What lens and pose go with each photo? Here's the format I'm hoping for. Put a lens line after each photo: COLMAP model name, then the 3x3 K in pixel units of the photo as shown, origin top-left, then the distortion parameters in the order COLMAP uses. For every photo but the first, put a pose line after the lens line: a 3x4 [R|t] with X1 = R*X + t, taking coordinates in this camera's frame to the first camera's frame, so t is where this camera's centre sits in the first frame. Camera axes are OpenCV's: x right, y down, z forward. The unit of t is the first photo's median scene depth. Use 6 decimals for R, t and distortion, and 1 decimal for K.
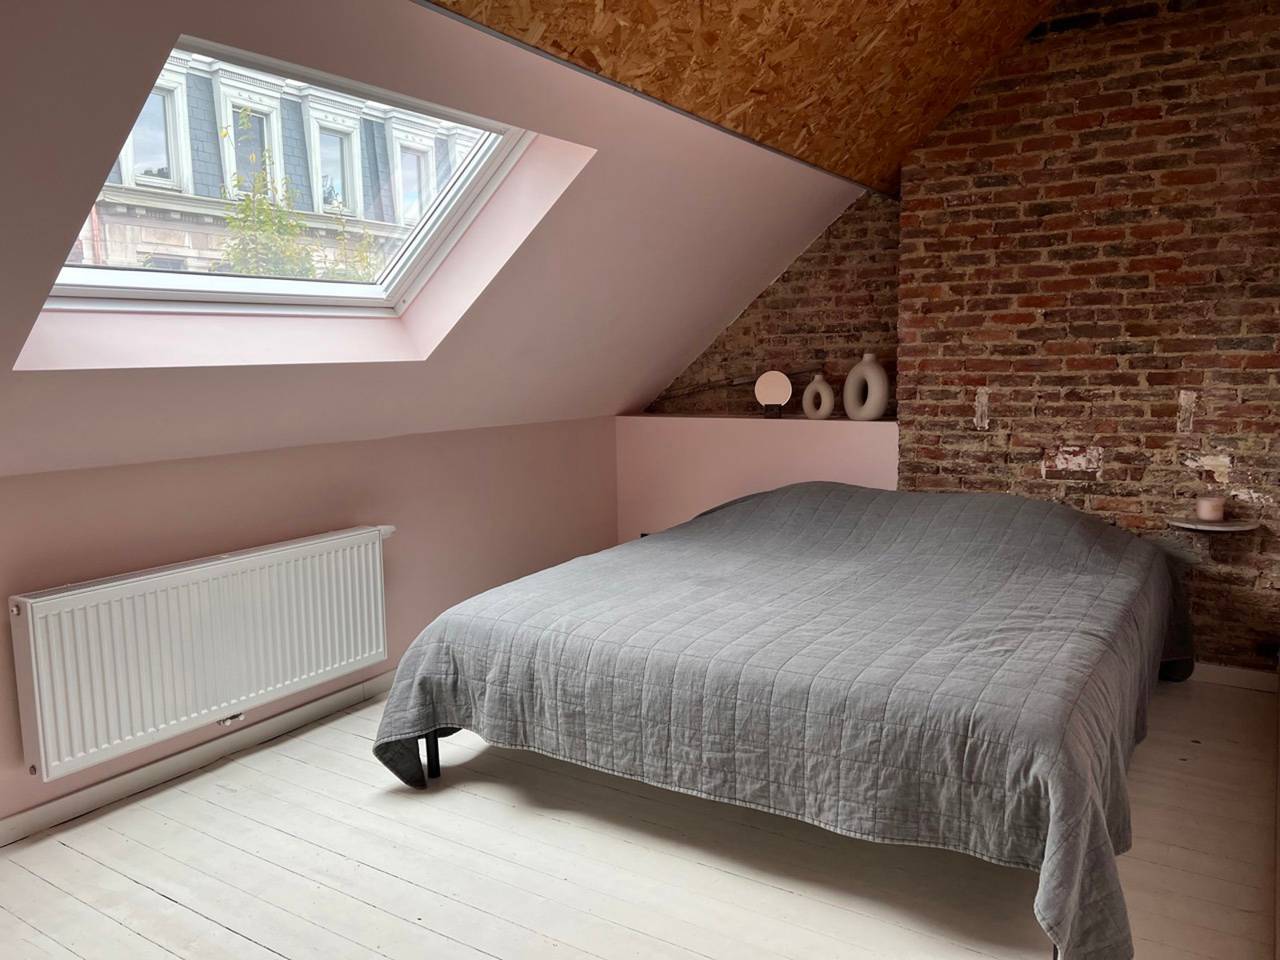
lens RADIAL K [[966.4, 0, 637.9], [0, 966.4, 471.4], [0, 0, 1]] dist [0.049261, -0.044614]
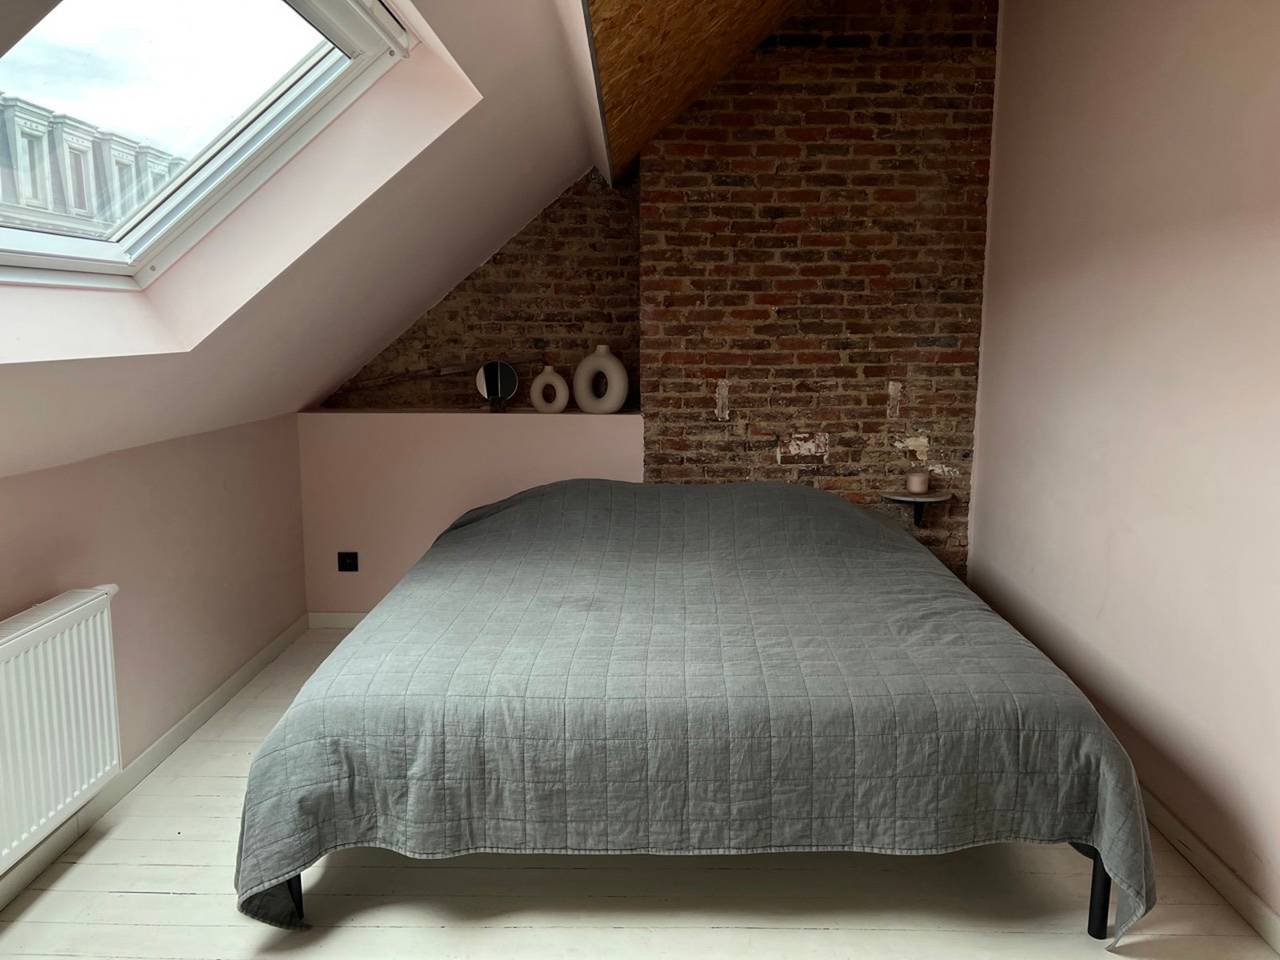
lens RADIAL K [[954.3, 0, 645.2], [0, 954.3, 470.5], [0, 0, 1]] dist [0.045330, -0.048644]
pose [[0.845795, -0.061265, 0.529978, -0.294985], [0.050916, 0.998120, 0.034124, -0.031949], [-0.531072, -0.001877, 0.847325, 0.199526]]
